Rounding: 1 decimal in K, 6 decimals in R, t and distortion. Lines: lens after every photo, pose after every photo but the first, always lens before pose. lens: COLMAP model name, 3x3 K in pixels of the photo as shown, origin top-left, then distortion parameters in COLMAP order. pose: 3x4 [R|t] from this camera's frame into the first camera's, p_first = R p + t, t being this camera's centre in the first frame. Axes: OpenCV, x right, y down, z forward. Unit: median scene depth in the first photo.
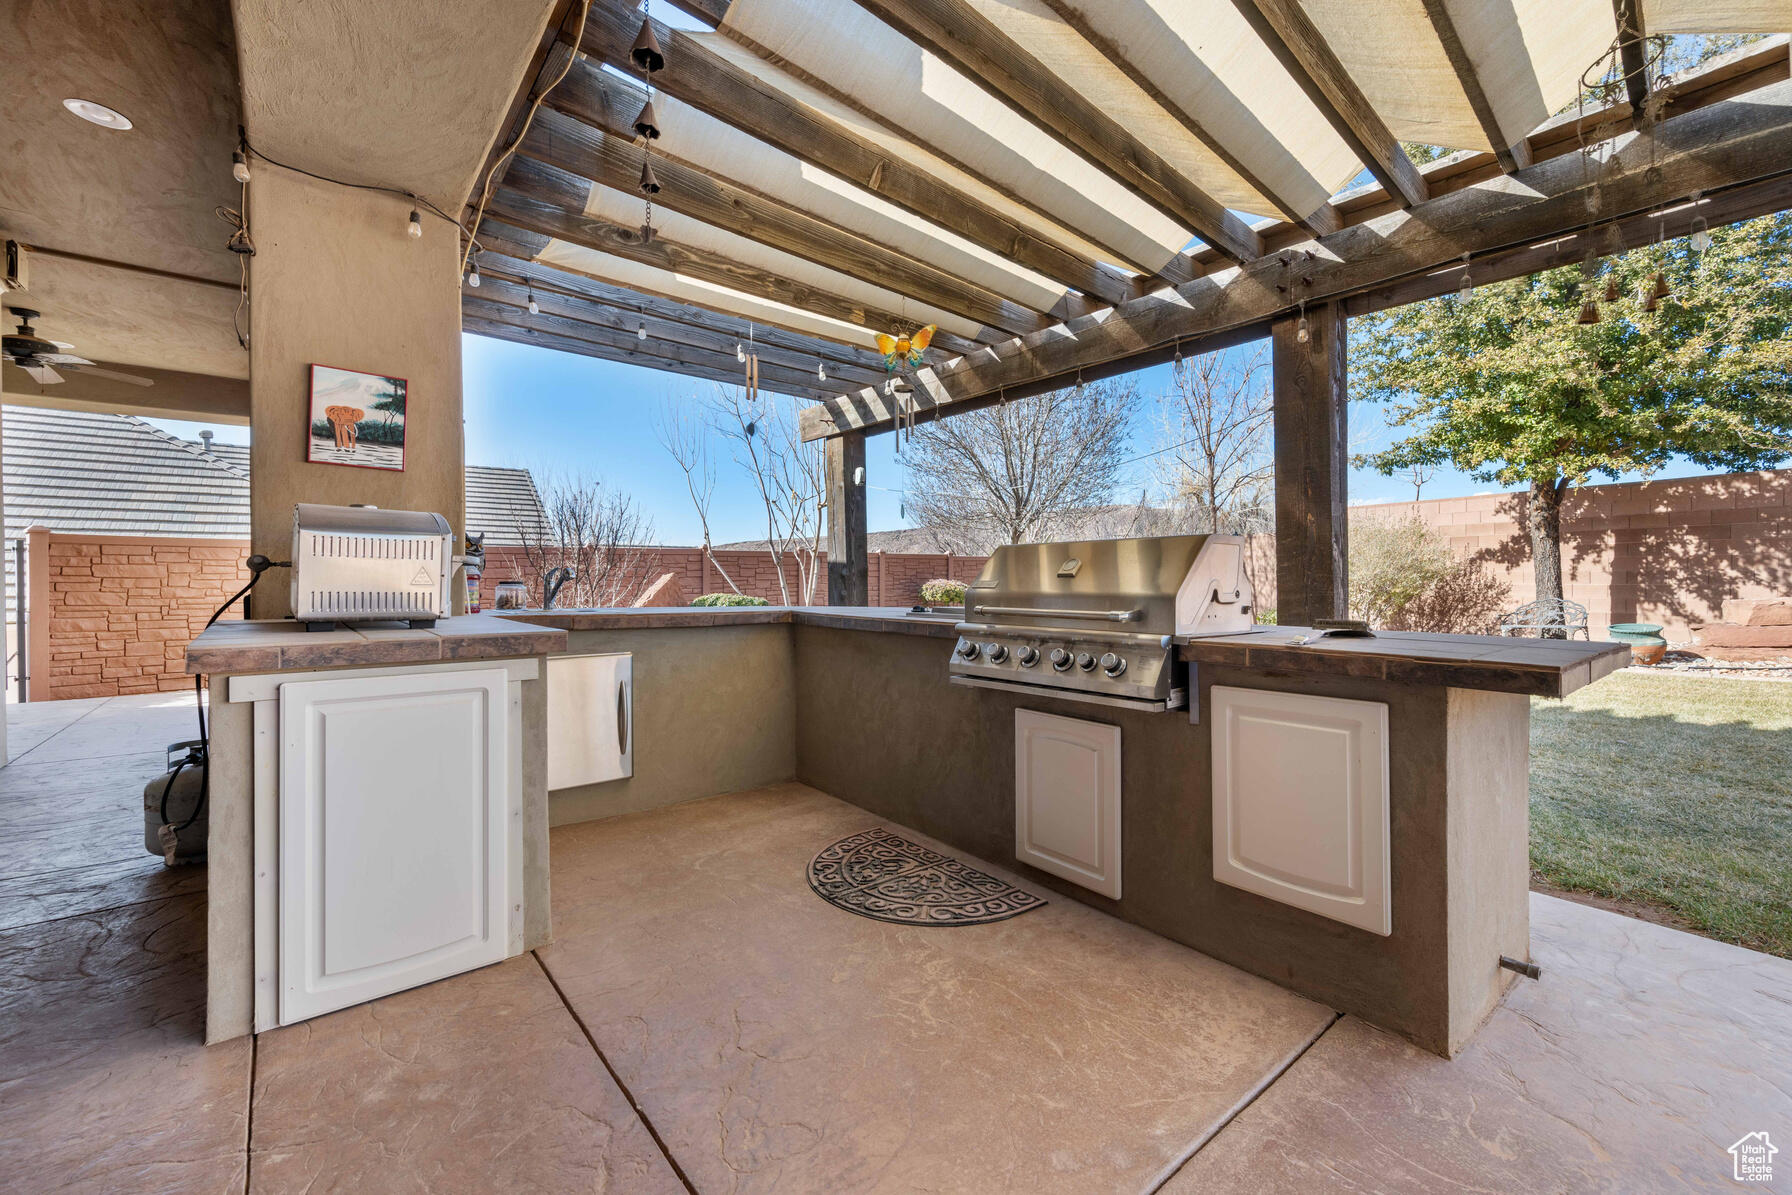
lens RADIAL K [[706.5, 0, 898.7], [0, 706.5, 591.7], [0, 0, 1]] dist [0.000213, 0.000292]
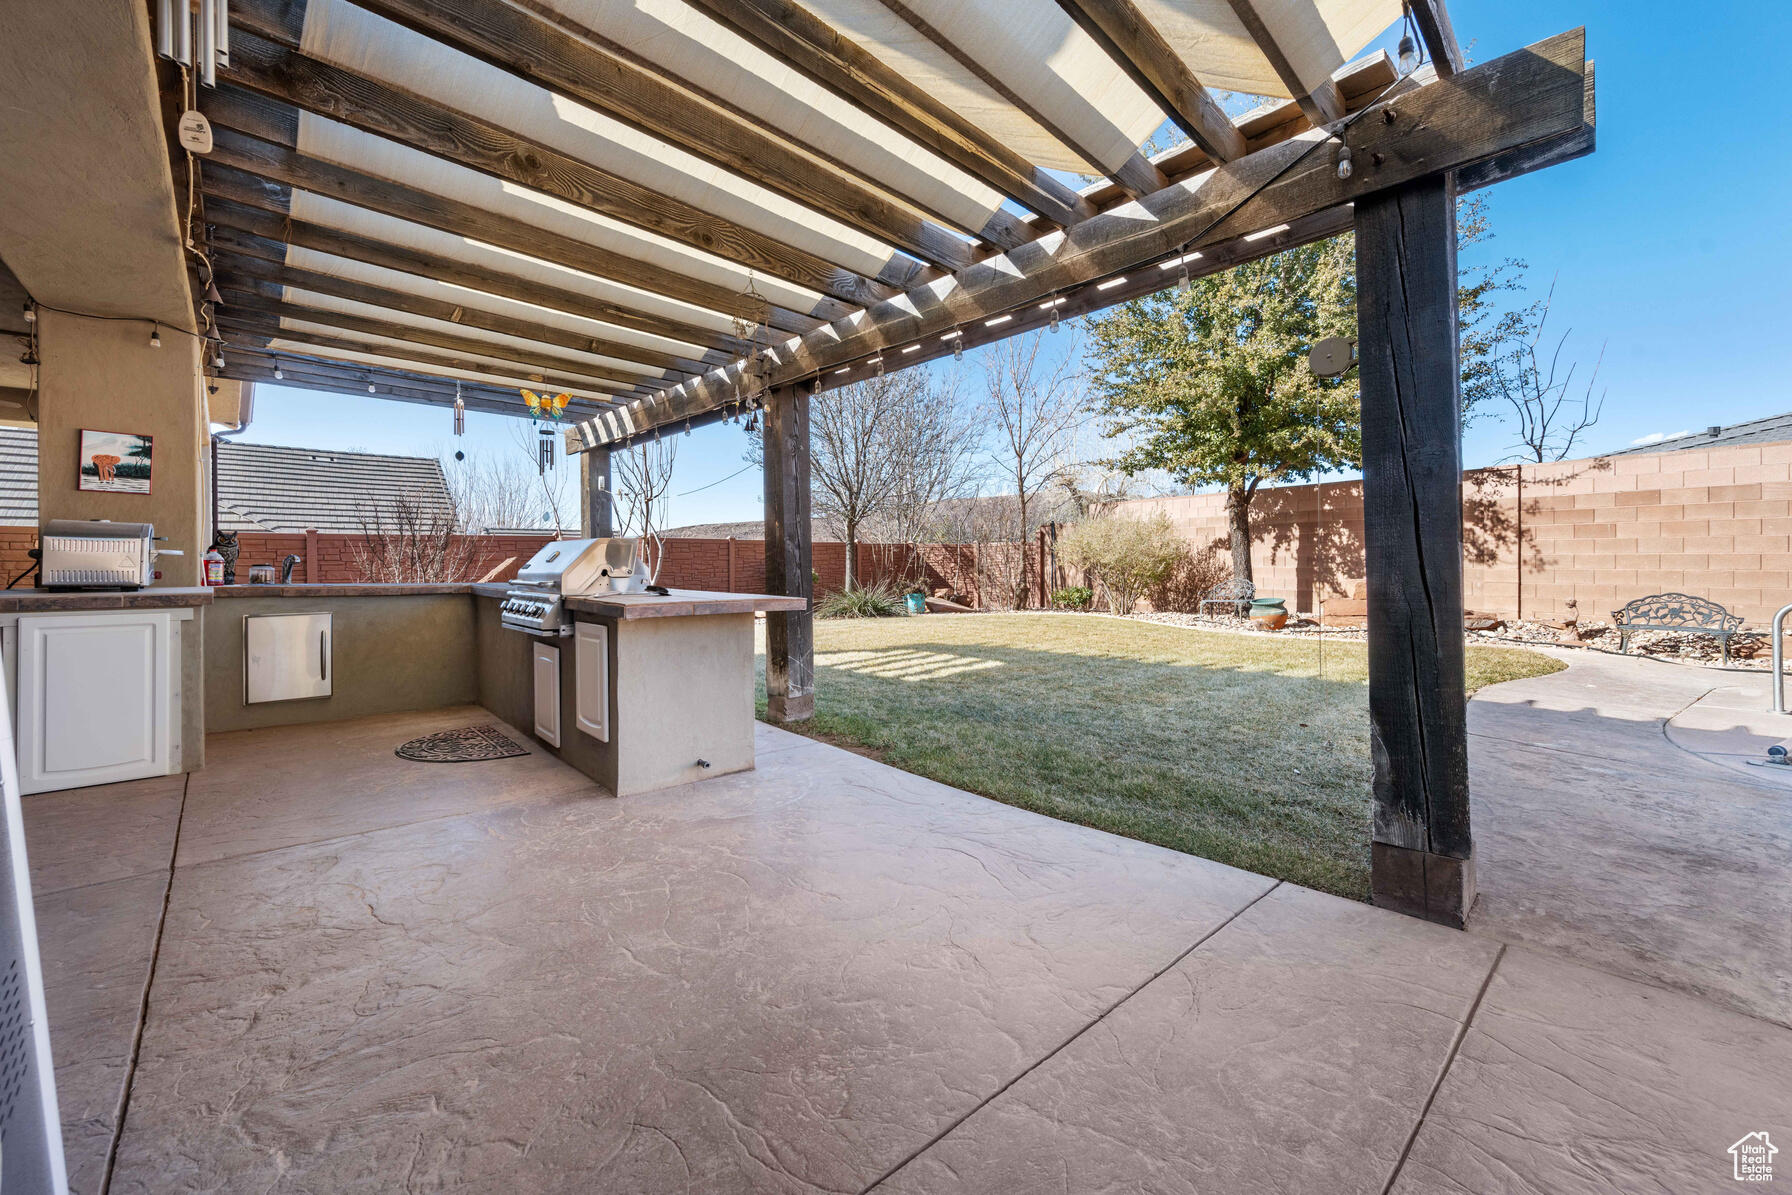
lens RADIAL K [[706.5, 0, 909.6], [0, 706.5, 572.5], [0, 0, 1]] dist [0.000213, 0.000292]
pose [[0.998801, 0.000380, 0.048962, 0.610469], [-0.000234, 0.999995, -0.002992, 0.004773], [-0.048963, 0.002977, 0.998796, -0.438187]]
